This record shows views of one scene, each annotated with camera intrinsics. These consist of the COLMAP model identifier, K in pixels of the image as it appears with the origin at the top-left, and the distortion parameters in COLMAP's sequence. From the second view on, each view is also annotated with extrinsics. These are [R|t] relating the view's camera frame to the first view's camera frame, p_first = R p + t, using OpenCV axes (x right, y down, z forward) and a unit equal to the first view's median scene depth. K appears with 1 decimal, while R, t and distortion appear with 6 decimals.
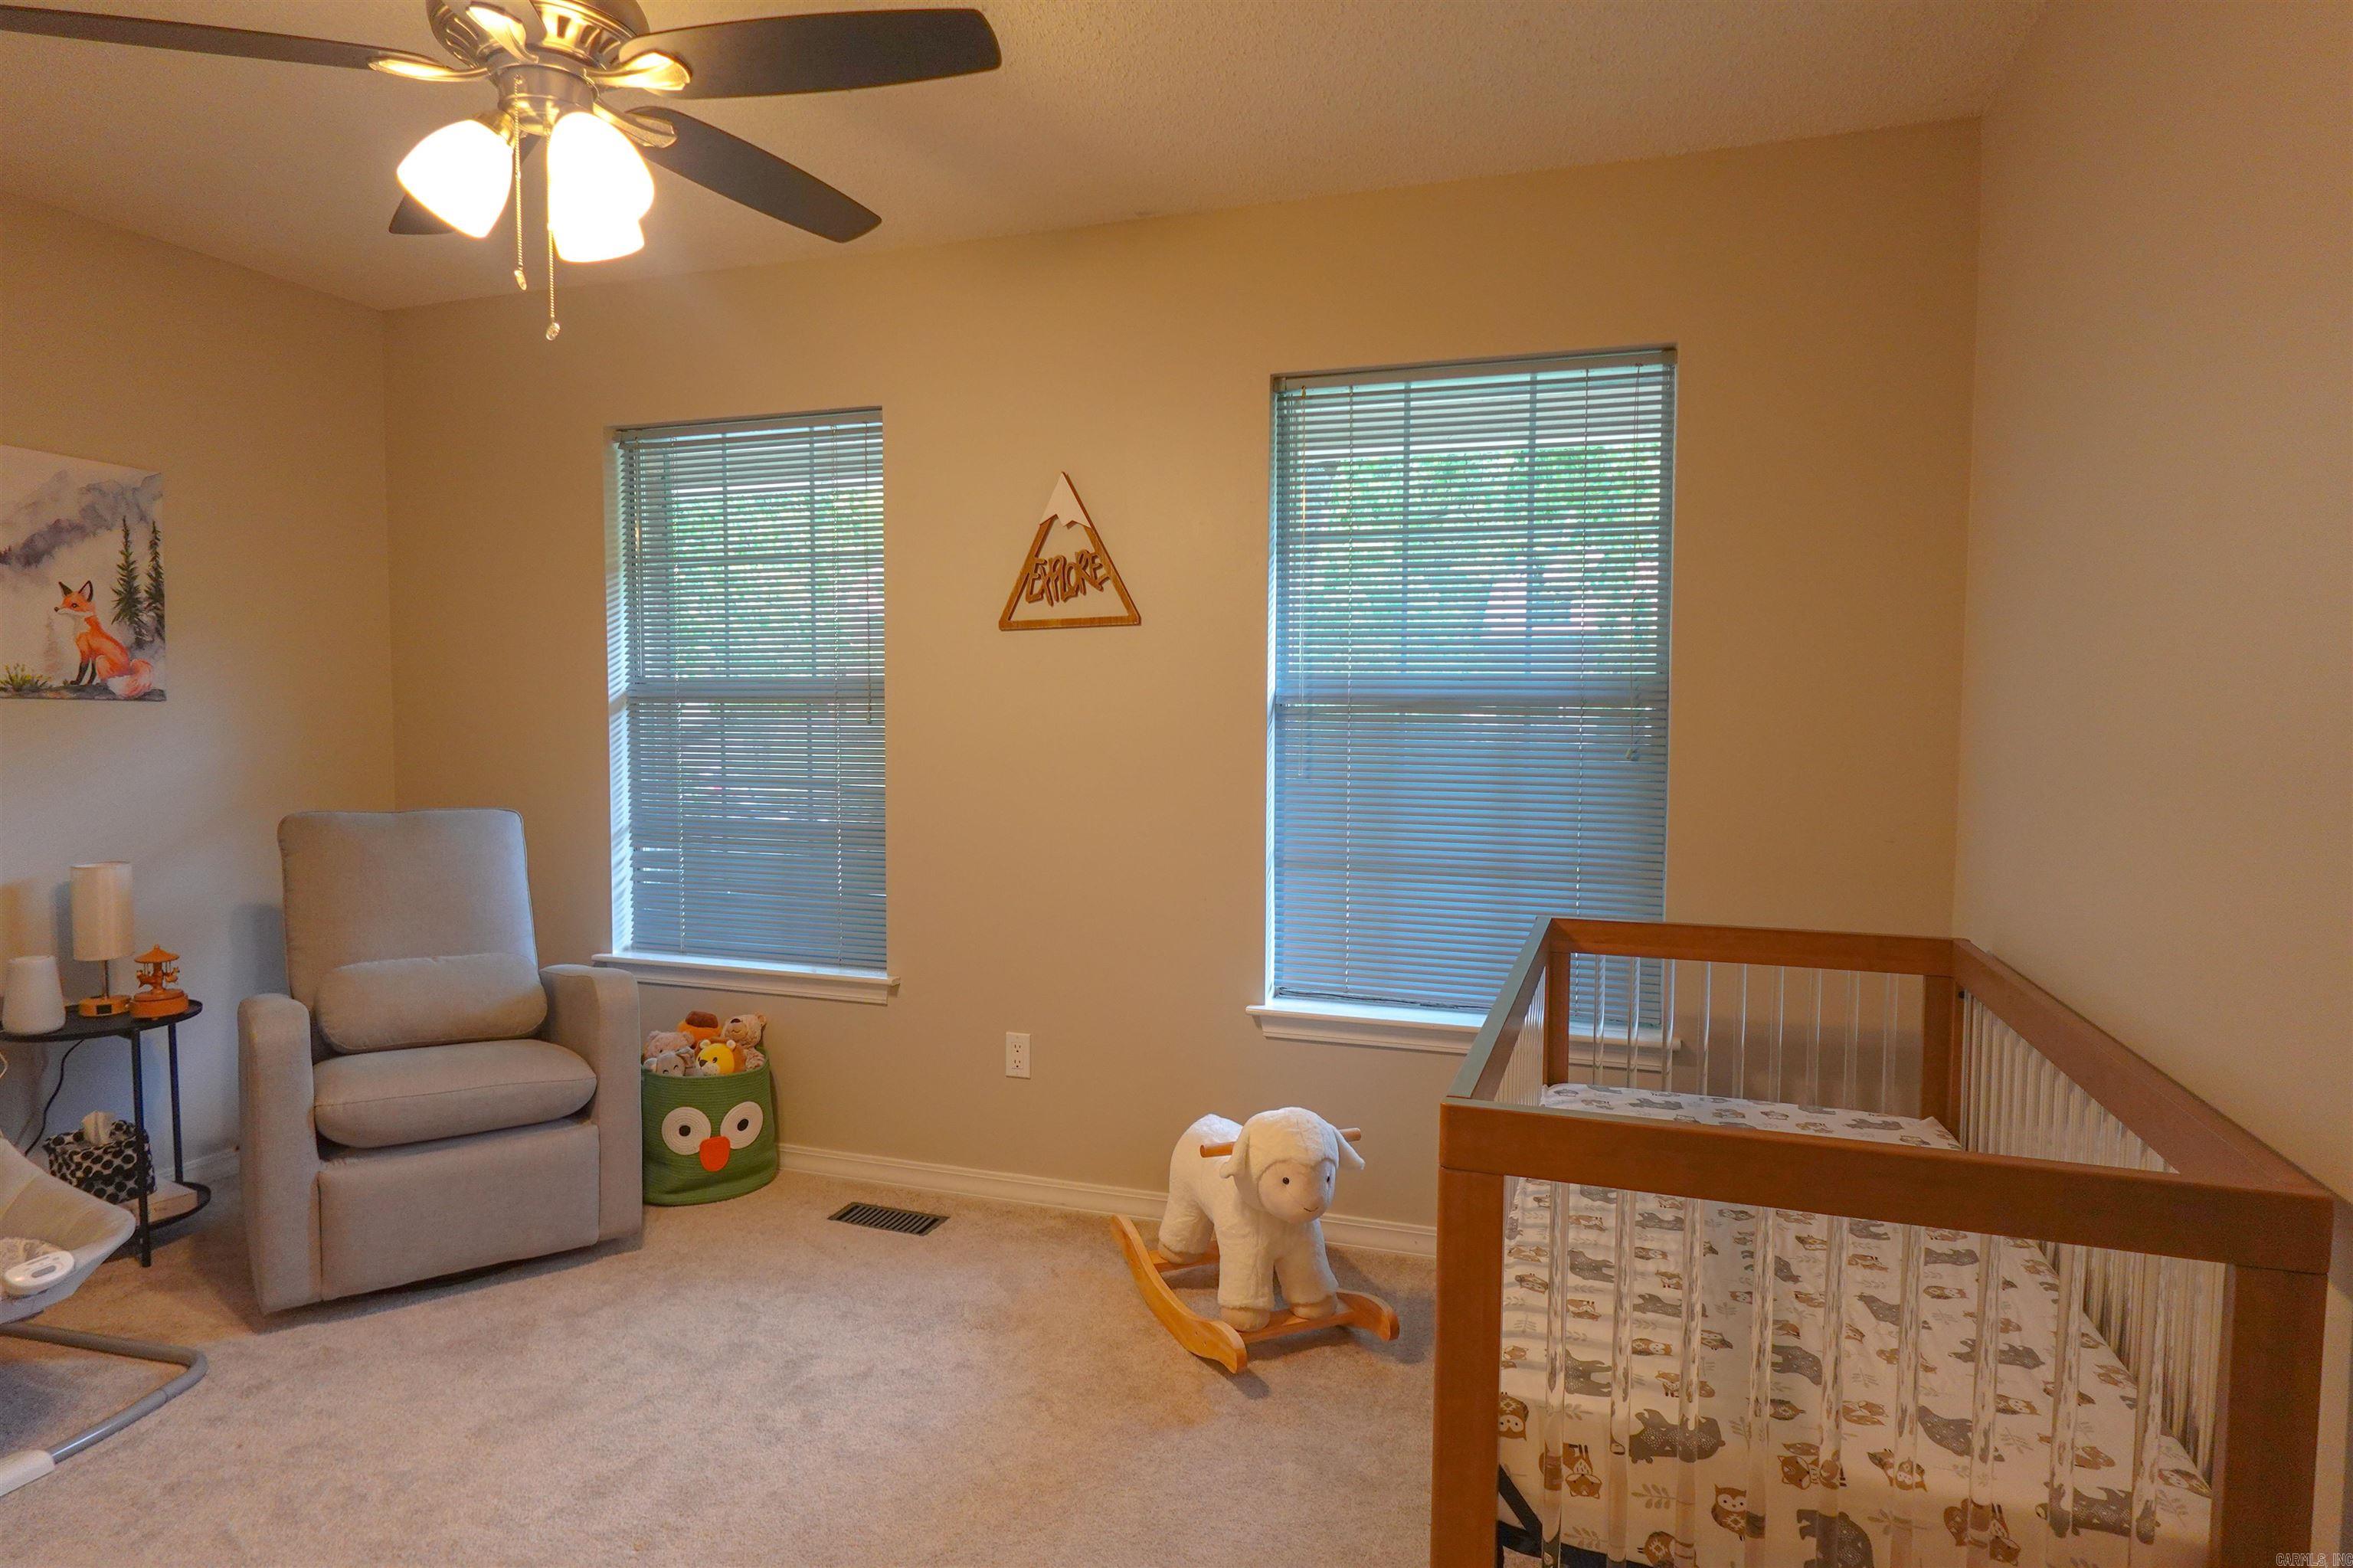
lens RADIAL K [[1340.0, 0, 1181.2], [0, 1340.0, 785.5], [0, 0, 1]] dist [-0.001947, 0.004945]
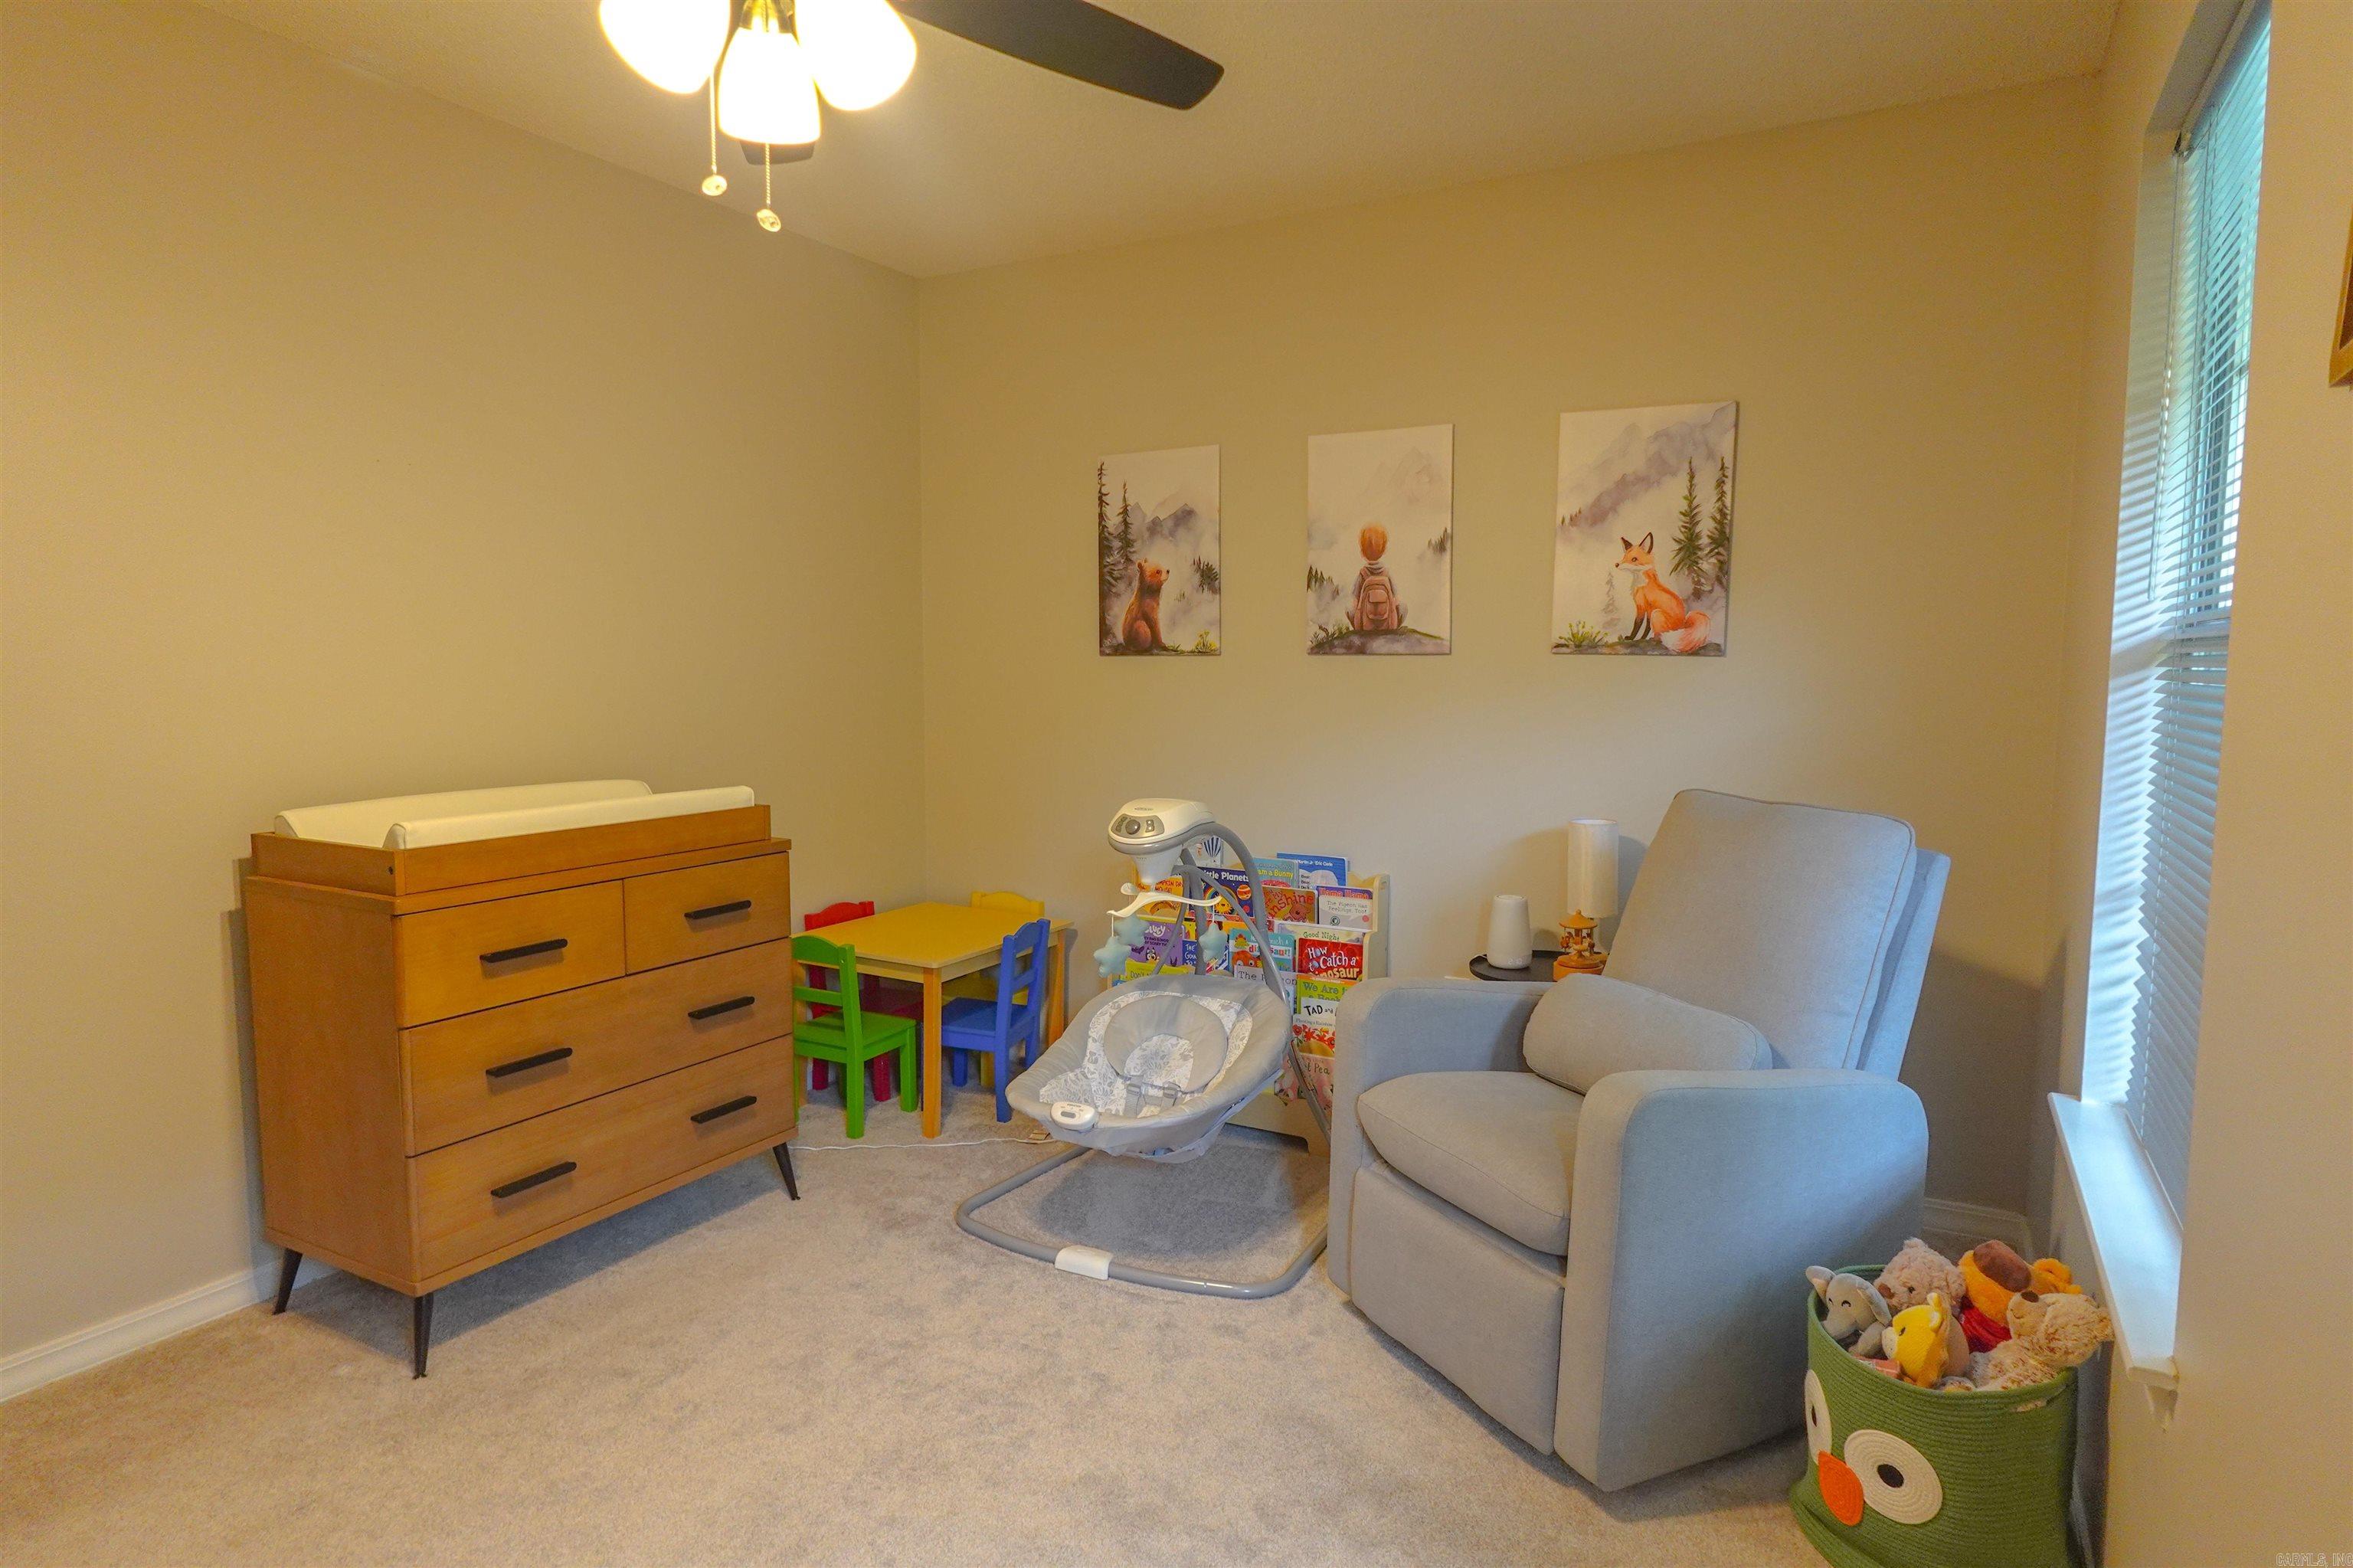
lens RADIAL K [[1340.0, 0, 1170.8], [0, 1340.0, 781.8], [0, 0, 1]] dist [-0.001947, 0.004945]
pose [[-0.181545, 0.085227, -0.979683, 0.216107], [-0.060230, 0.993403, 0.097581, -0.047193], [0.981536, 0.076722, -0.175214, 0.847904]]
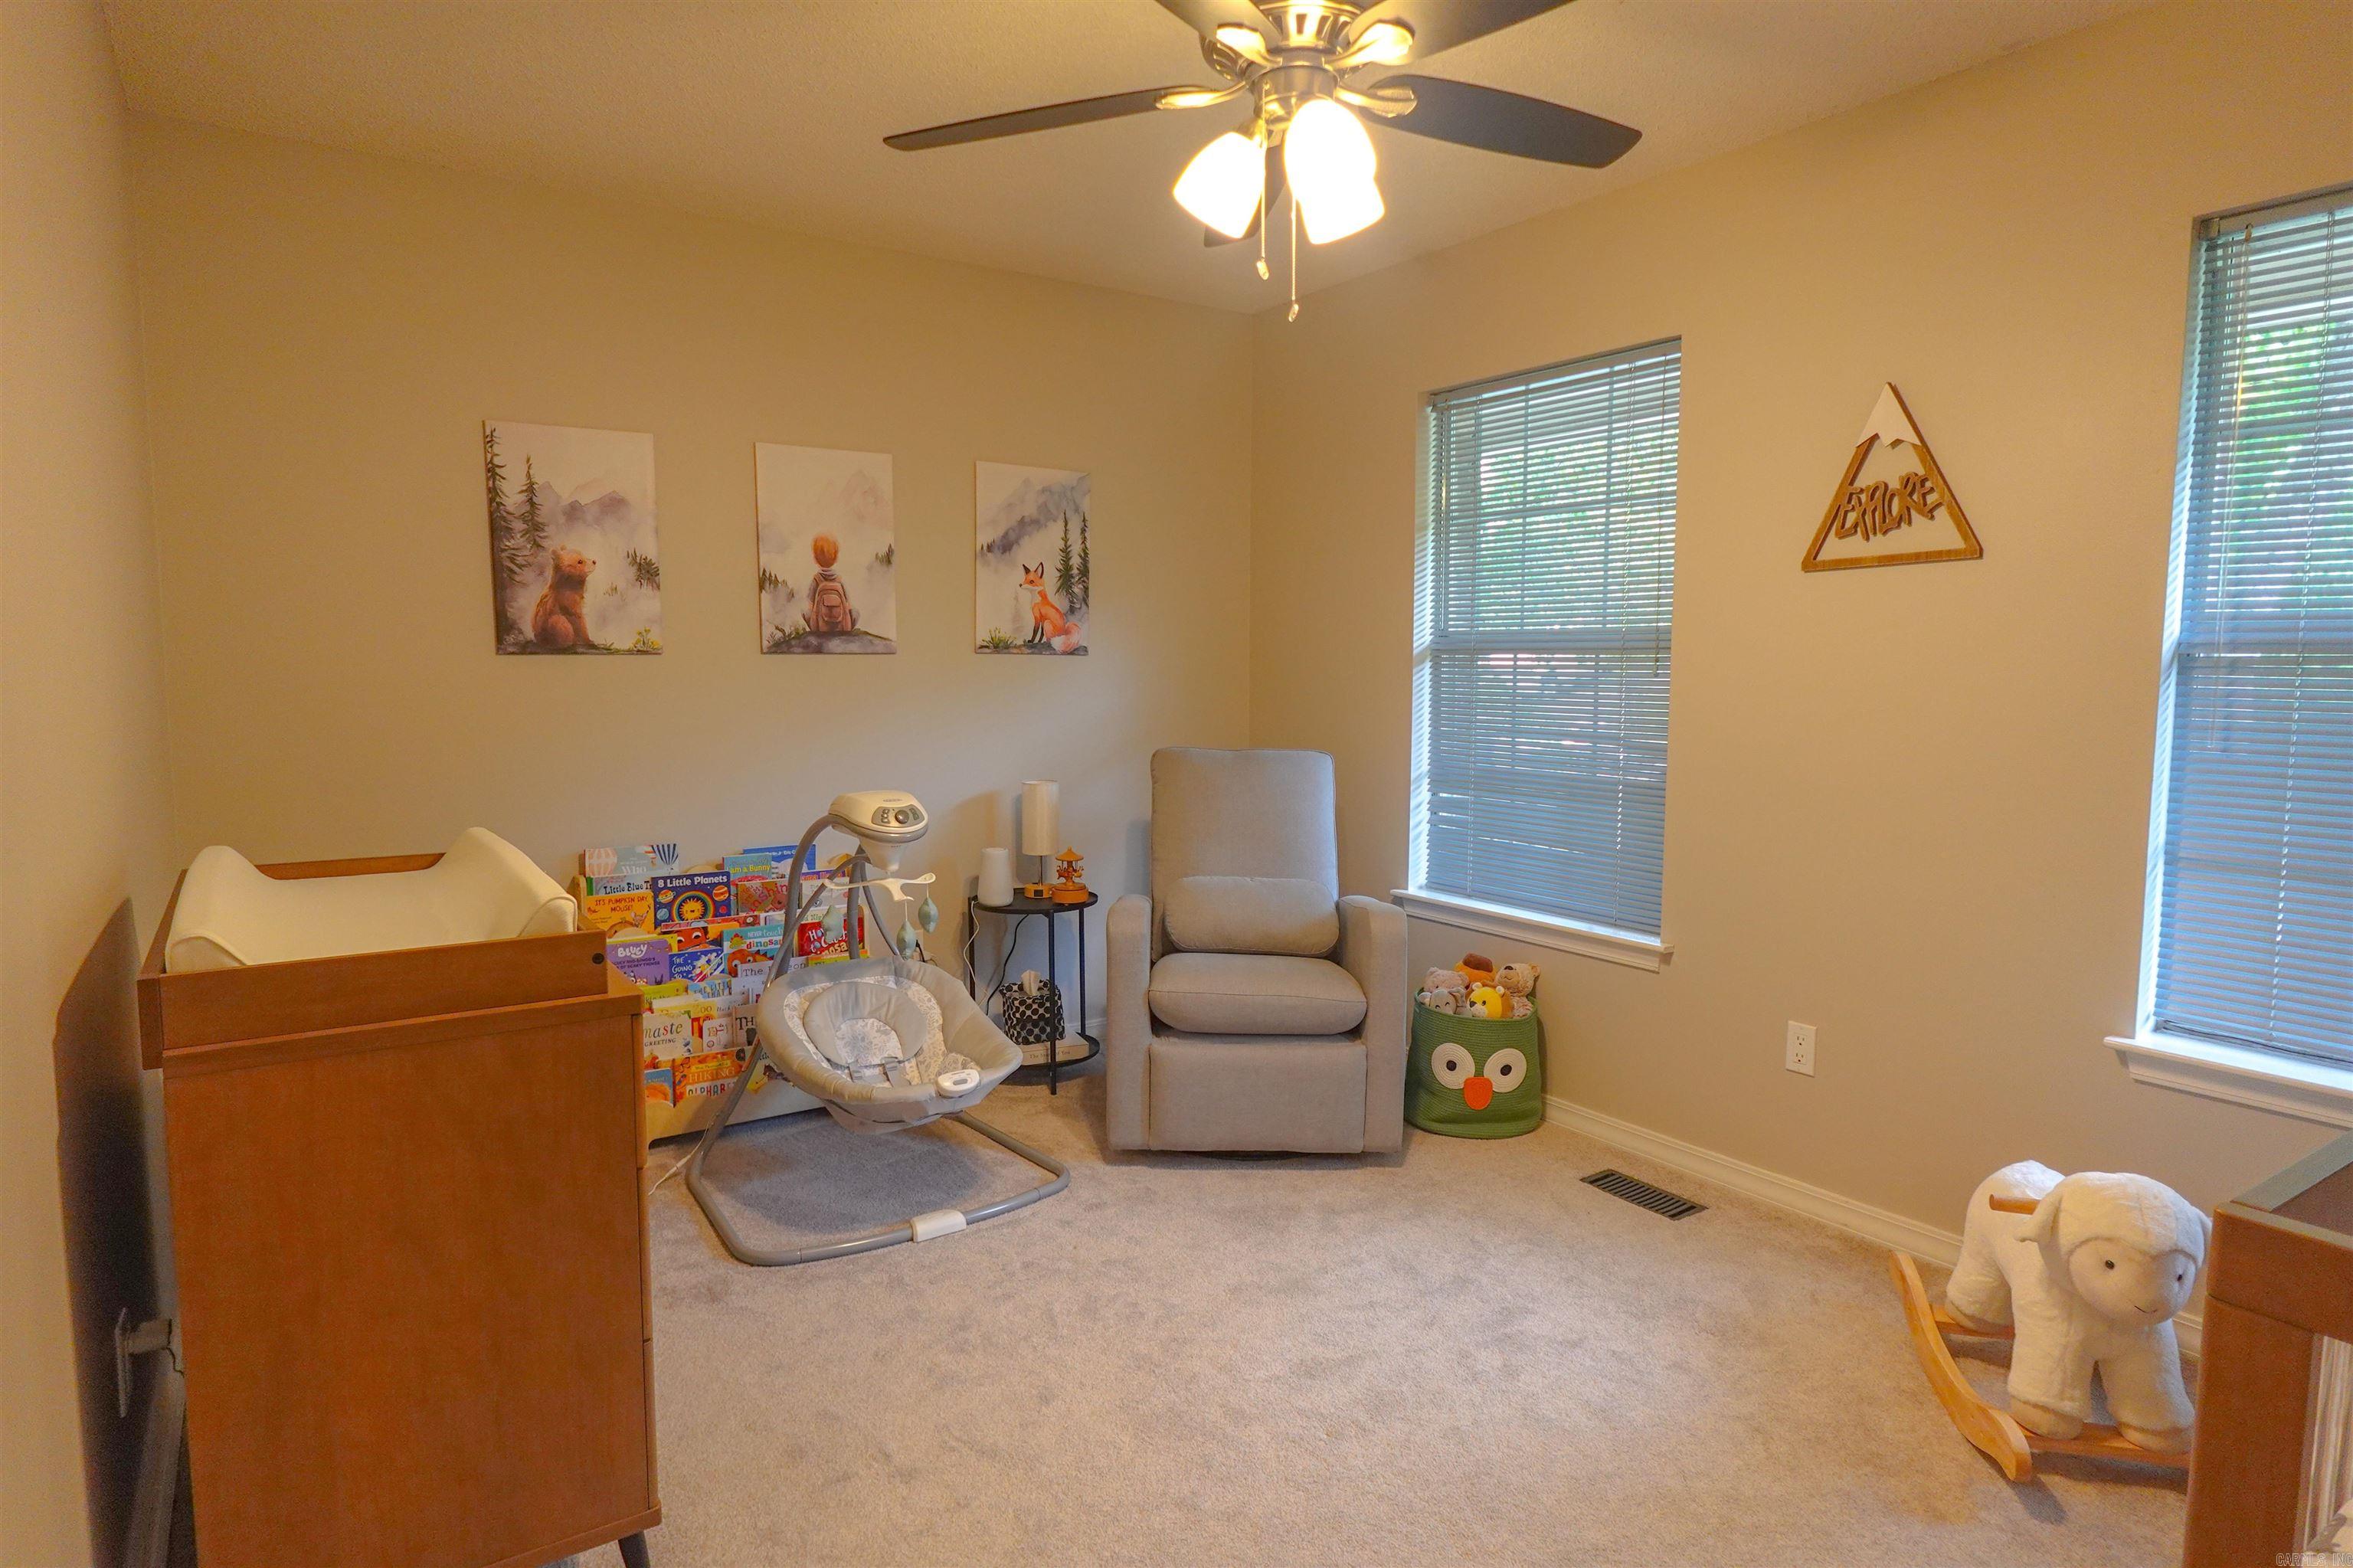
lens RADIAL K [[1340.0, 0, 1176.0], [0, 1340.0, 784.7], [0, 0, 1]] dist [-0.001947, 0.004945]
pose [[0.800534, 0.053831, -0.596865, 0.072581], [-0.032613, 0.998395, 0.046302, -0.002561], [0.598400, -0.017601, 0.801004, 0.039439]]
